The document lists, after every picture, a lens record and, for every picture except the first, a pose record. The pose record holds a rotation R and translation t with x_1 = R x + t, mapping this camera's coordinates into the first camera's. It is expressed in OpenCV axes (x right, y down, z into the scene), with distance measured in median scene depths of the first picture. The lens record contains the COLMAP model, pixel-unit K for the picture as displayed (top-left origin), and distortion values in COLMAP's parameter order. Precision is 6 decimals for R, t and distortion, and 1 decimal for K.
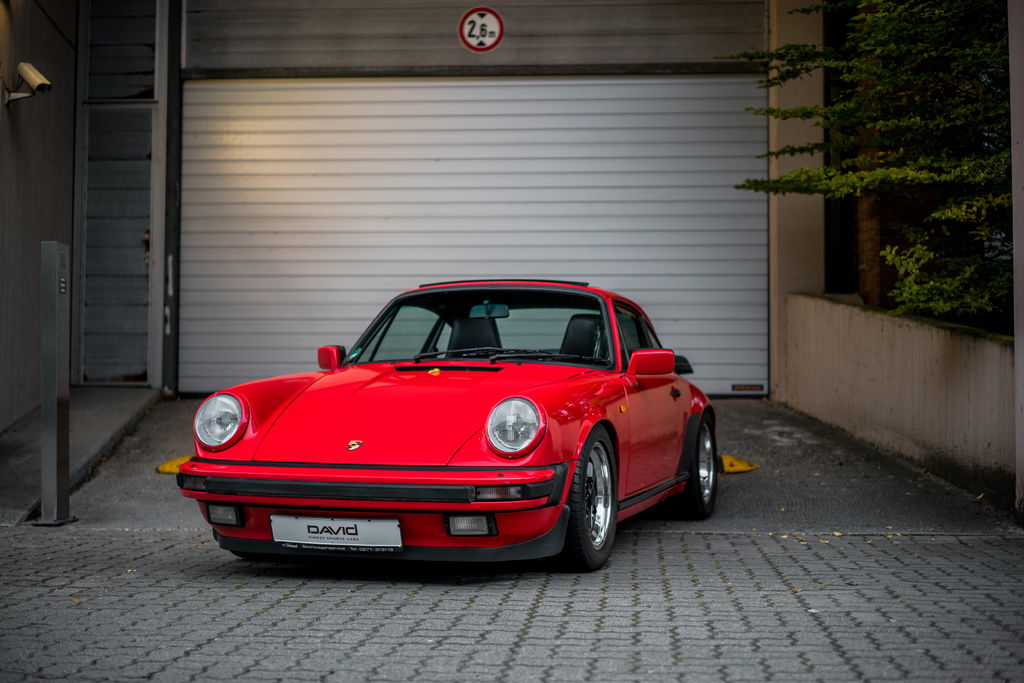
lens RADIAL K [[1572.1, 0, 512.0], [0, 1572.1, 341.5], [0, 0, 1]] dist [0.127944, -0.901254]
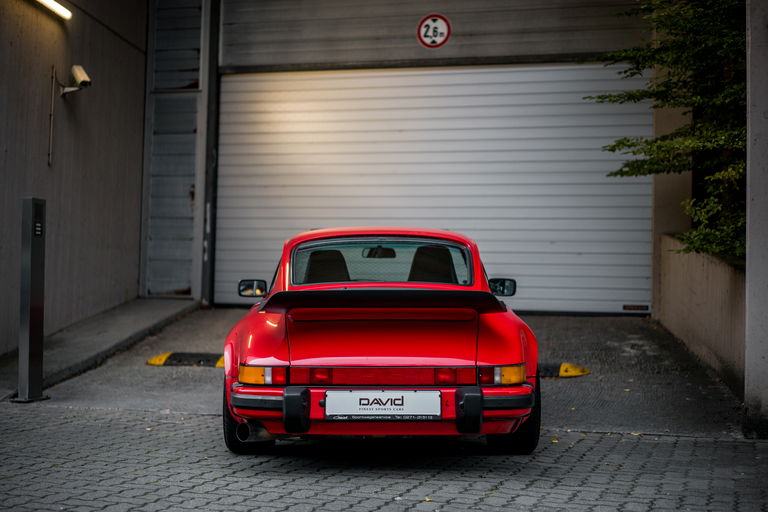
lens RADIAL K [[1179.1, 0, 384.0], [0, 1179.1, 256.0], [0, 0, 1]] dist [0.127944, -0.901254]
pose [[0.978848, 0.009459, -0.204368, 0.142615], [-0.010209, 0.999944, -0.002615, -0.007618], [0.204332, 0.004646, 0.978891, 0.028223]]
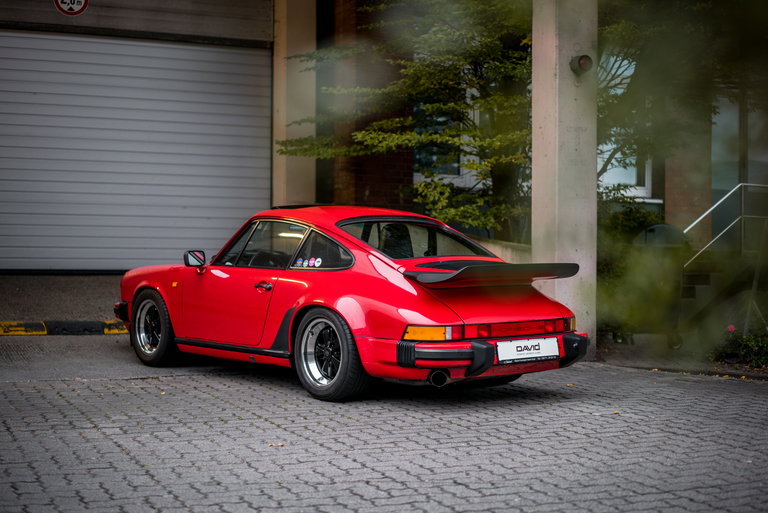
lens RADIAL K [[1179.1, 0, 384.0], [0, 1179.1, 256.5], [0, 0, 1]] dist [0.127944, -0.901254]
pose [[0.893862, 0.005443, 0.448309, -0.230487], [-0.021708, 0.999279, 0.031152, -0.015647], [-0.447816, -0.037578, 0.893336, -0.025406]]
